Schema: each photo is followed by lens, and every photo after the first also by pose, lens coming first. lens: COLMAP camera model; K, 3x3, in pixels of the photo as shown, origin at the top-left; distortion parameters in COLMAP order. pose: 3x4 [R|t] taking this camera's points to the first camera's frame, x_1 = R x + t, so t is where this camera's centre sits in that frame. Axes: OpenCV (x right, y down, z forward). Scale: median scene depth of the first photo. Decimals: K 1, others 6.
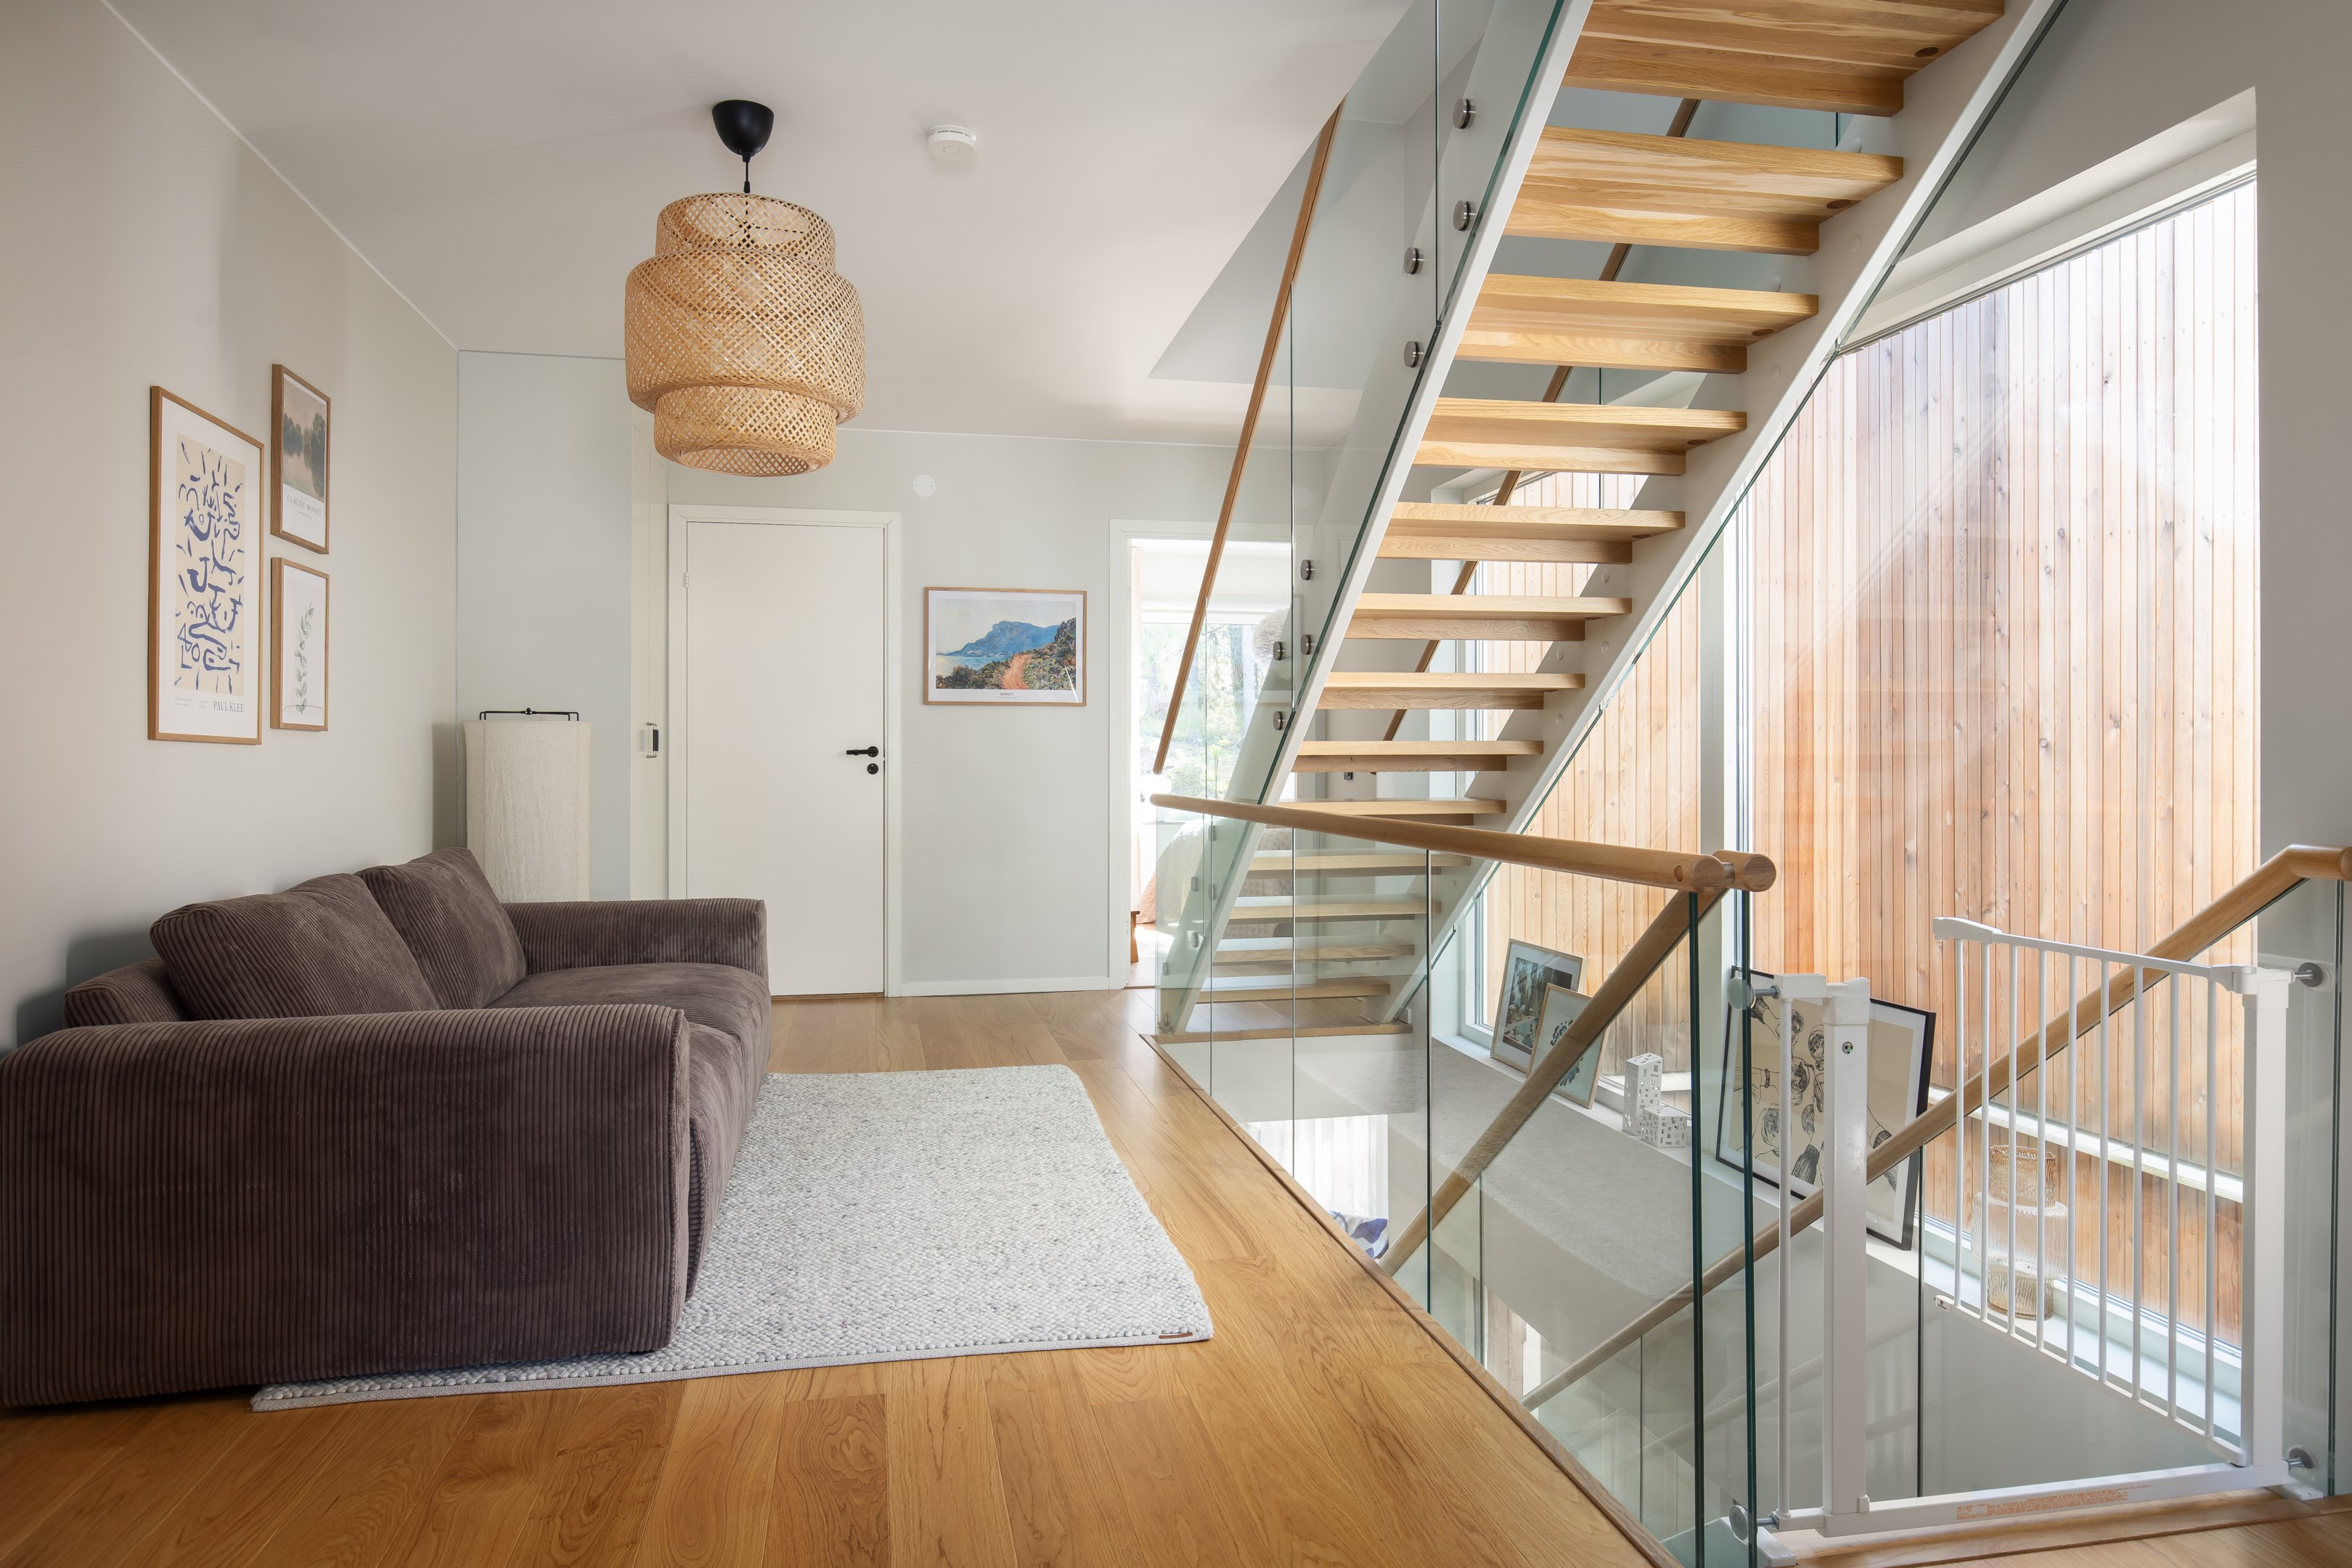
lens RADIAL K [[1380.2, 0, 1176.0], [0, 1380.2, 784.0], [0, 0, 1]] dist [0.018306, -0.000046]
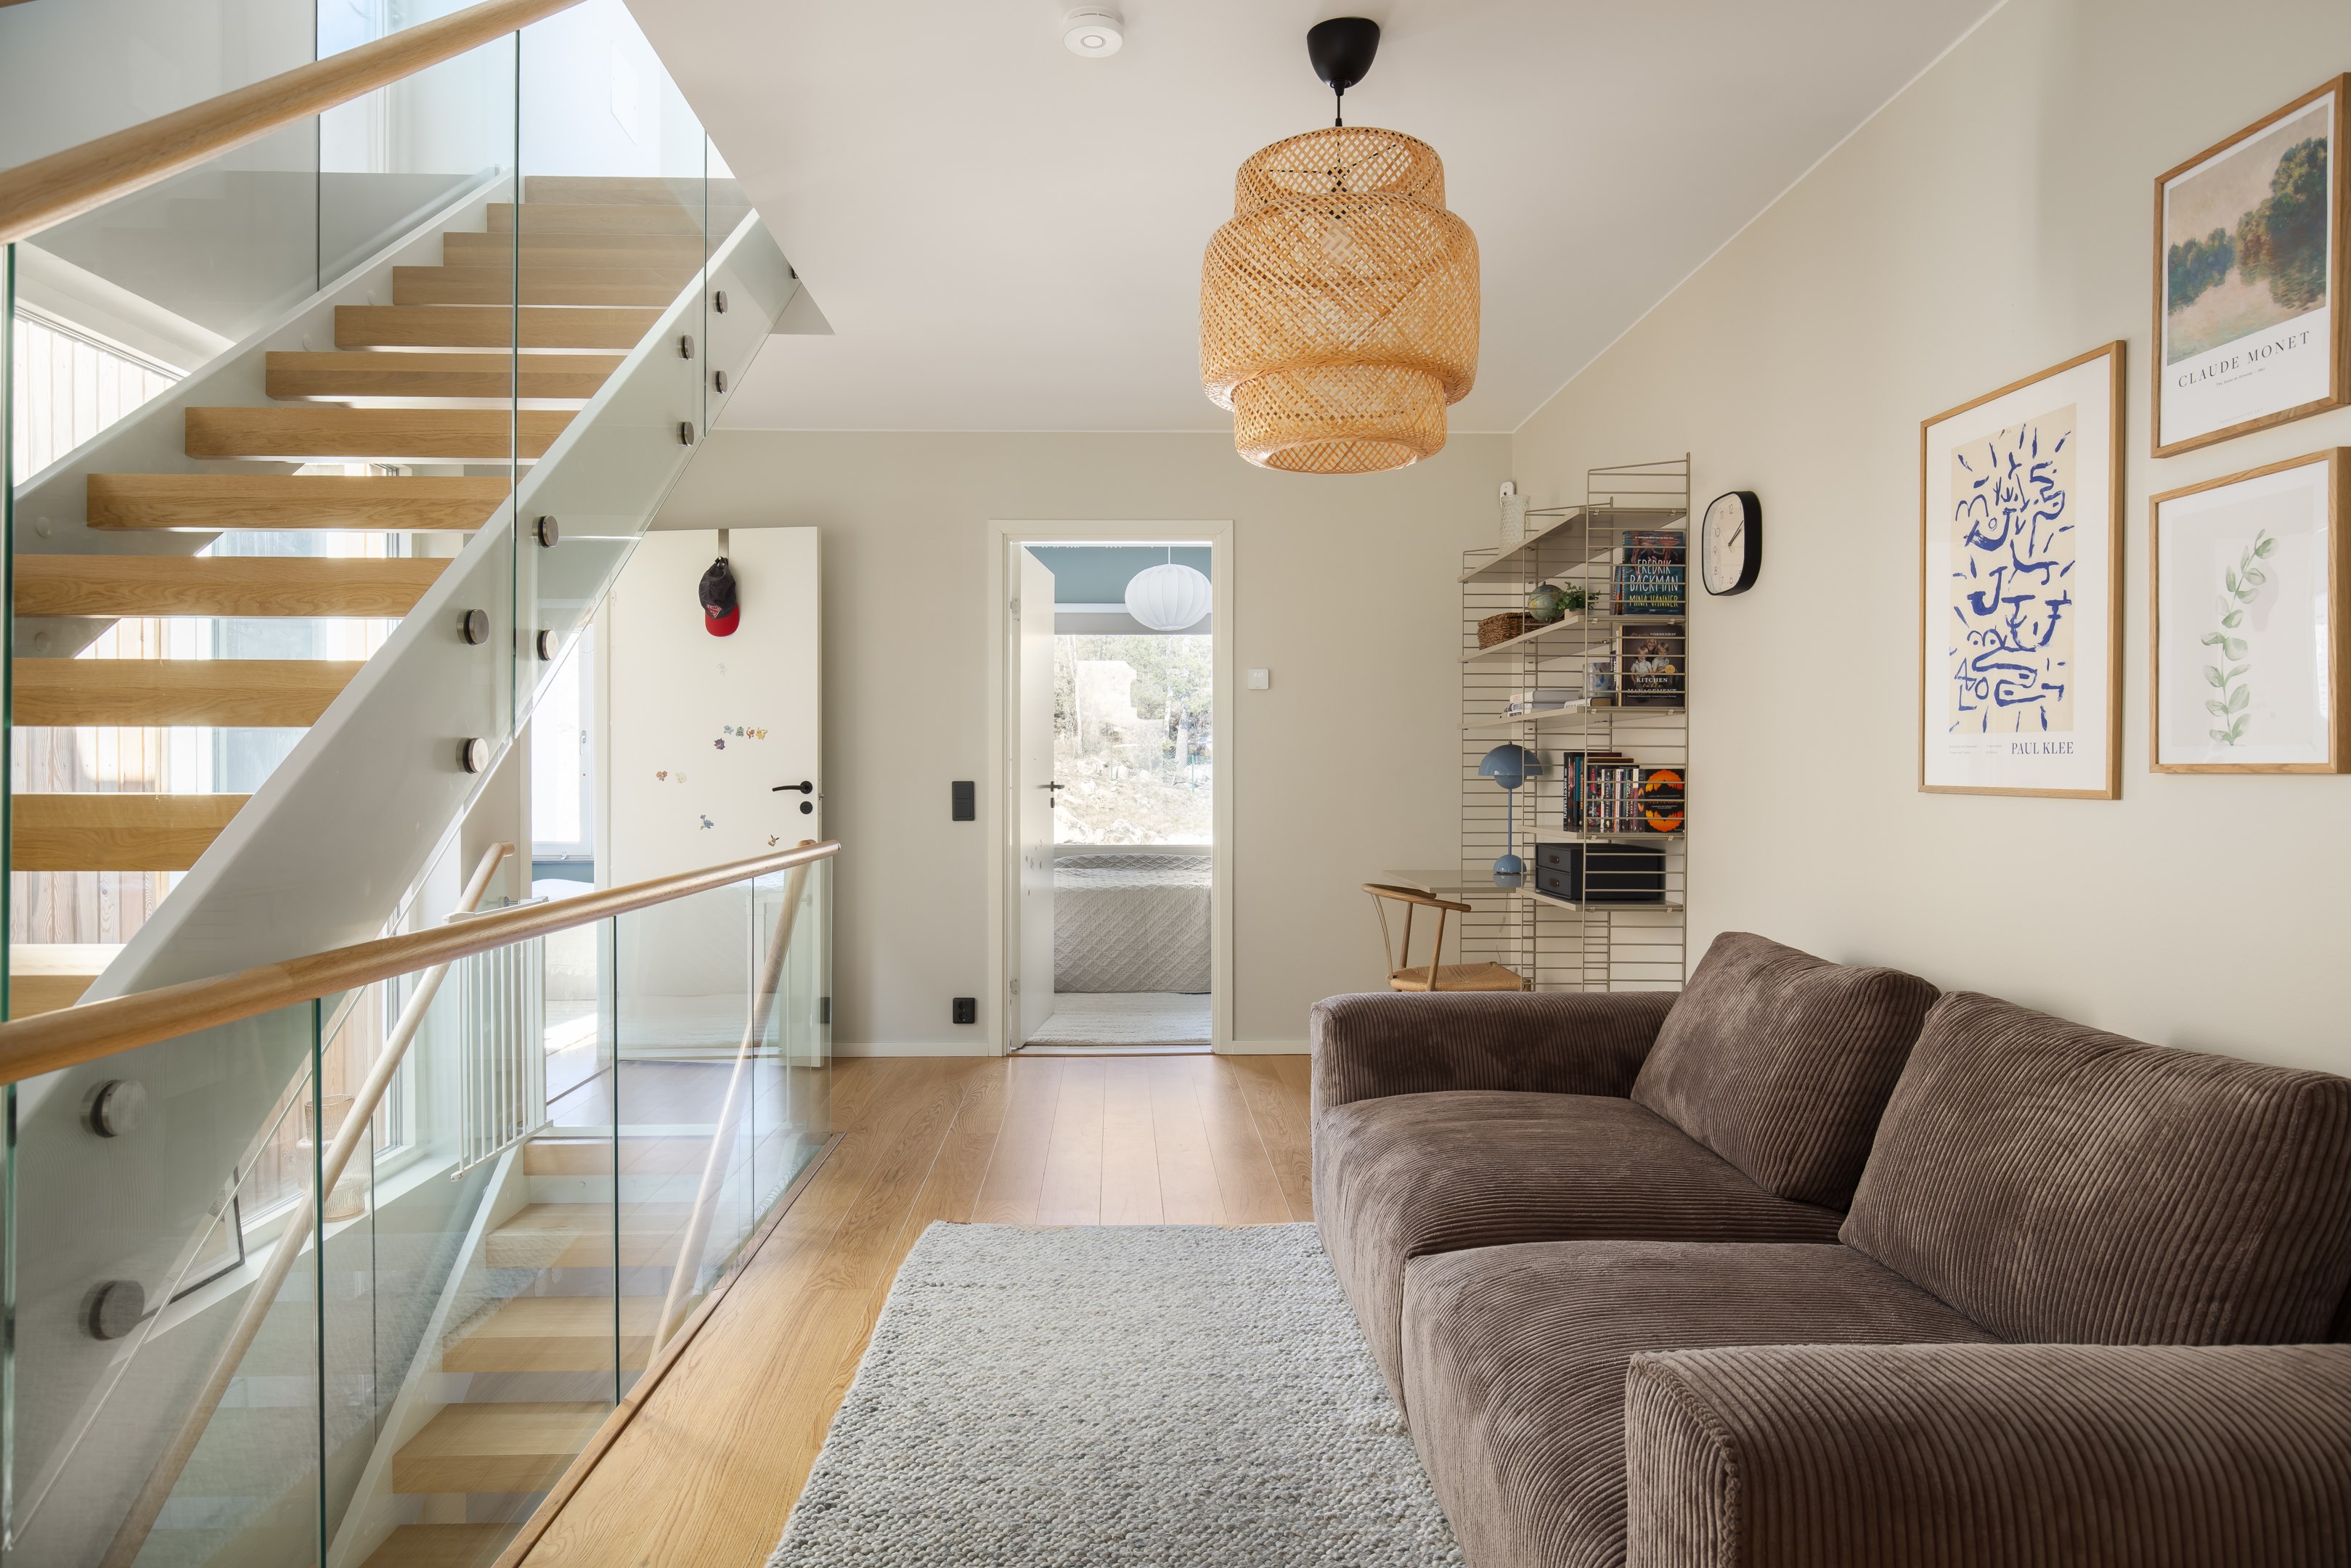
lens RADIAL K [[1379.4, 0, 1175.5], [0, 1379.4, 784.0], [0, 0, 1]] dist [0.018306, -0.000046]
pose [[-0.987506, 0.000973, 0.157576, -0.348142], [0.004113, 0.999799, 0.019606, -0.054246], [-0.157525, 0.020009, -0.987312, 1.870423]]
